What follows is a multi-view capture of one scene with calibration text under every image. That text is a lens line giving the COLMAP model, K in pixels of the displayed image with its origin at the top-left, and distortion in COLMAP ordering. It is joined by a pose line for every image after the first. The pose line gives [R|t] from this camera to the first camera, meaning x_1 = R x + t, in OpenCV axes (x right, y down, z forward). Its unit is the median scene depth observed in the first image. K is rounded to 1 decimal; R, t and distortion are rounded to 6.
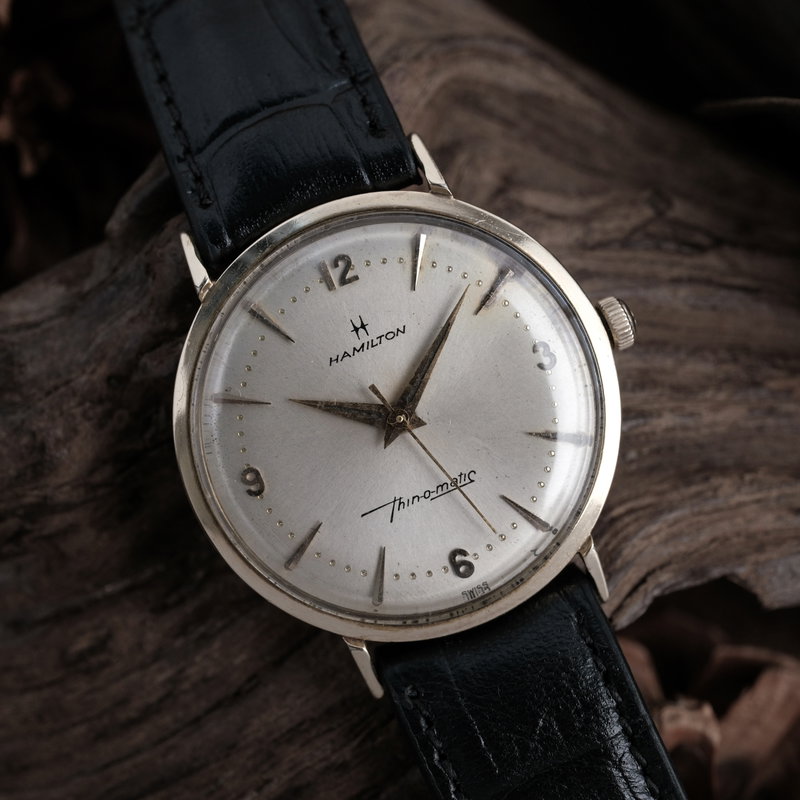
lens RADIAL K [[2381.5, 0, 400.0], [0, 2381.5, 400.0], [0, 0, 1]] dist [0.106446, -0.618344]
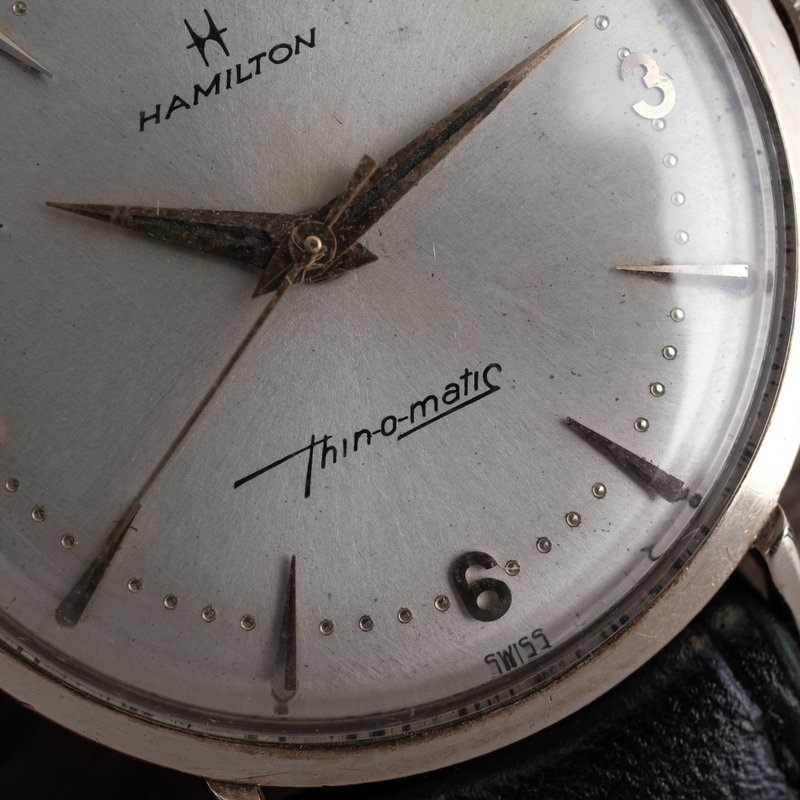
lens RADIAL K [[2381.5, 0, 400.0], [0, 2381.5, 400.0], [0, 0, 1]] dist [0.106446, -0.618344]
pose [[0.998265, -0.054214, 0.022992, 0.003948], [0.055920, 0.995100, -0.081538, 0.069474], [-0.018459, 0.082682, 0.996405, 0.581339]]
